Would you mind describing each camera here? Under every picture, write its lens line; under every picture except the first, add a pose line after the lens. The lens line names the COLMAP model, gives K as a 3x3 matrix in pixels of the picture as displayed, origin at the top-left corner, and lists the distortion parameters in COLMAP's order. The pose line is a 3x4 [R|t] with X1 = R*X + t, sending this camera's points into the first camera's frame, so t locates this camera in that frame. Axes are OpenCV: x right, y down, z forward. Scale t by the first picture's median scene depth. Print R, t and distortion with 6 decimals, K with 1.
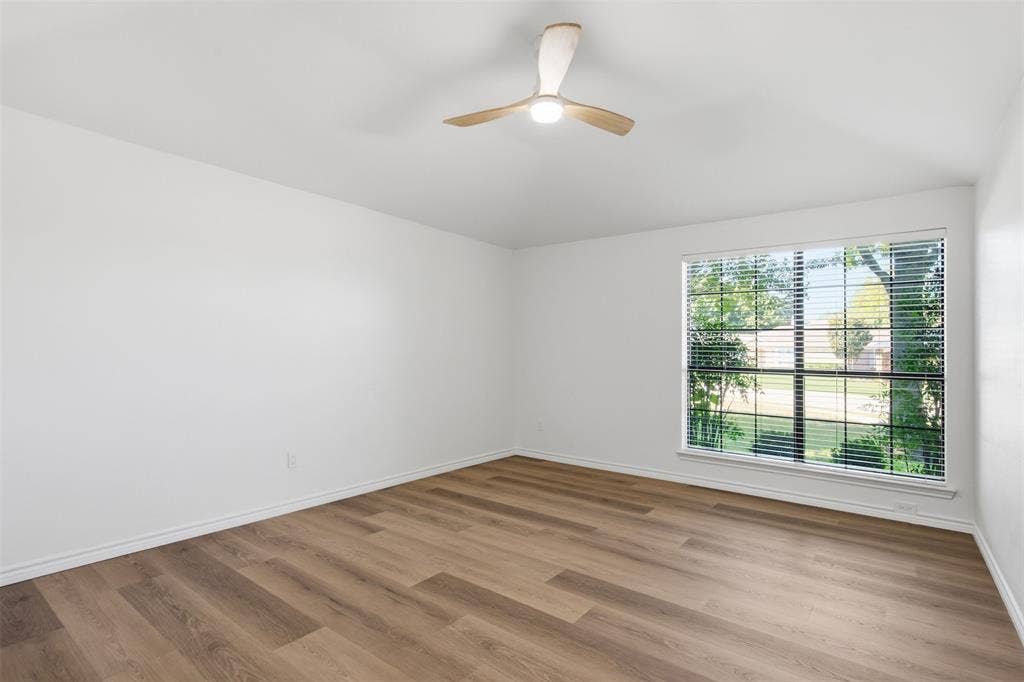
lens RADIAL K [[500.4, 0, 508.9], [0, 500.4, 344.9], [0, 0, 1]] dist [0.003602, 0.000413]
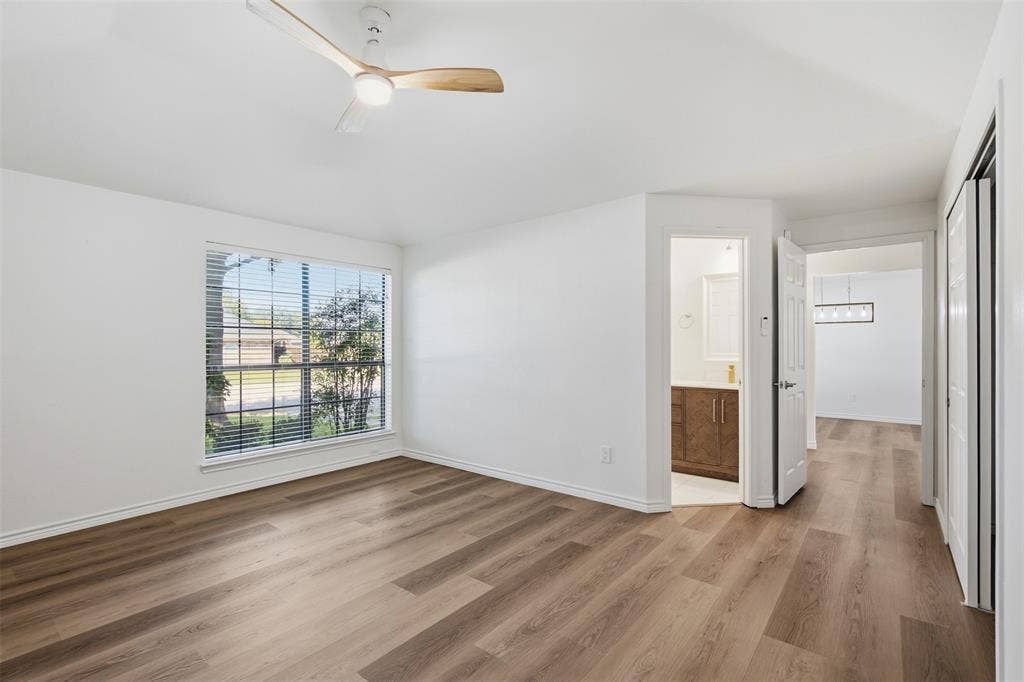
lens RADIAL K [[461.2, 0, 512.0], [0, 461.2, 341.0], [0, 0, 1]] dist [0.003161, 0.000441]
pose [[0.019441, -0.003194, 0.999806, -0.510164], [-0.010519, 0.999939, 0.003399, -0.012914], [-0.999756, -0.010583, 0.019407, 0.506592]]
